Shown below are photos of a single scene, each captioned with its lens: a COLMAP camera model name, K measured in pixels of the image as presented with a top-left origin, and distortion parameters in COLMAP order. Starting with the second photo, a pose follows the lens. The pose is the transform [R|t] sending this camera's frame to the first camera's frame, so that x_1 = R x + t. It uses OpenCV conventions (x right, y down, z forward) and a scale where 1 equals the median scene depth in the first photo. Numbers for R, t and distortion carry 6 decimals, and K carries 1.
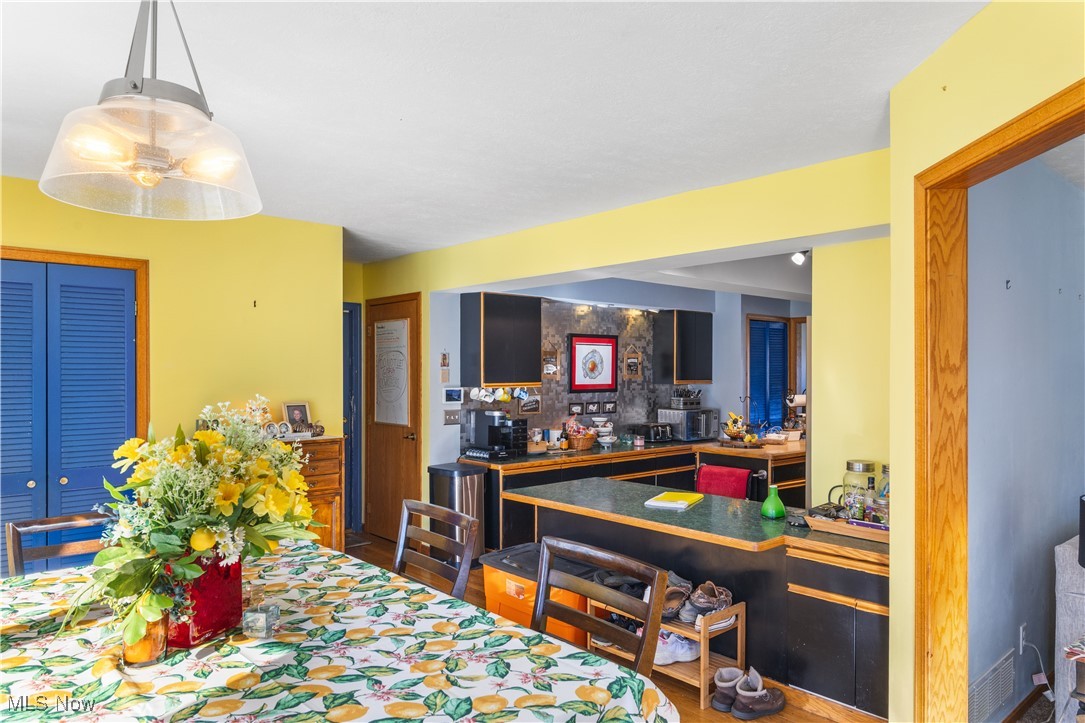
lens RADIAL K [[719.2, 0, 541.3], [0, 719.2, 366.1], [0, 0, 1]] dist [0.011367, -0.006036]
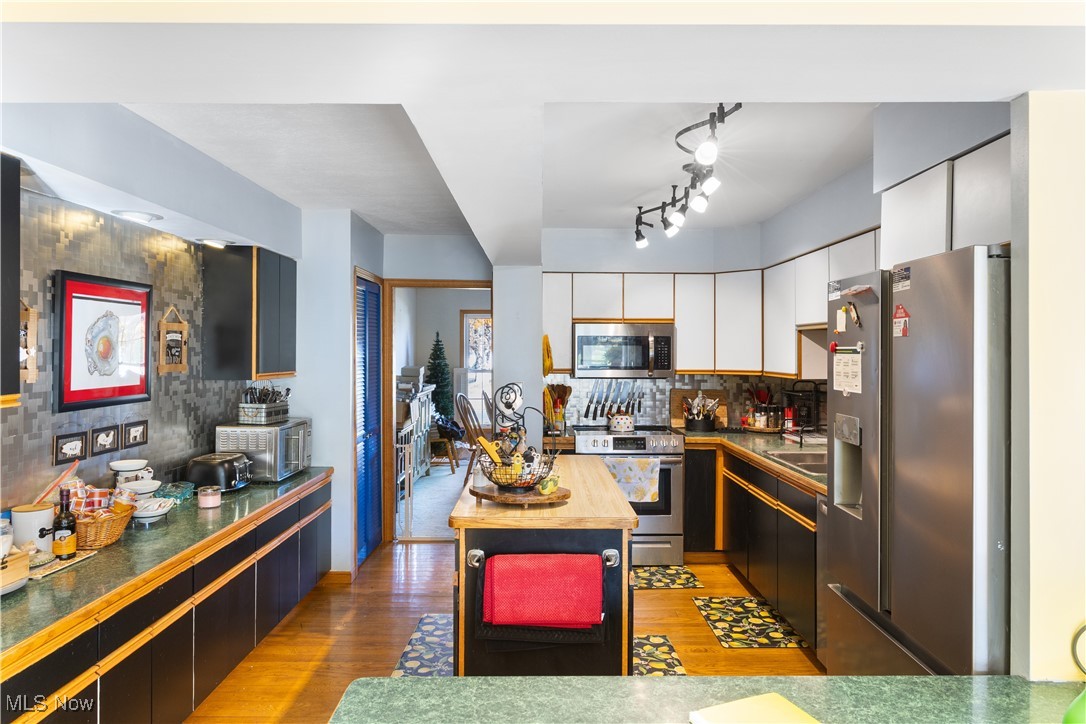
lens RADIAL K [[719.9, 0, 544.6], [0, 719.9, 344.7], [0, 0, 1]] dist [0.011367, -0.006036]
pose [[0.667548, 0.003940, 0.744557, -0.081940], [-0.004246, 0.999990, -0.001485, -0.002434], [-0.744555, -0.002169, 0.667558, 0.482179]]
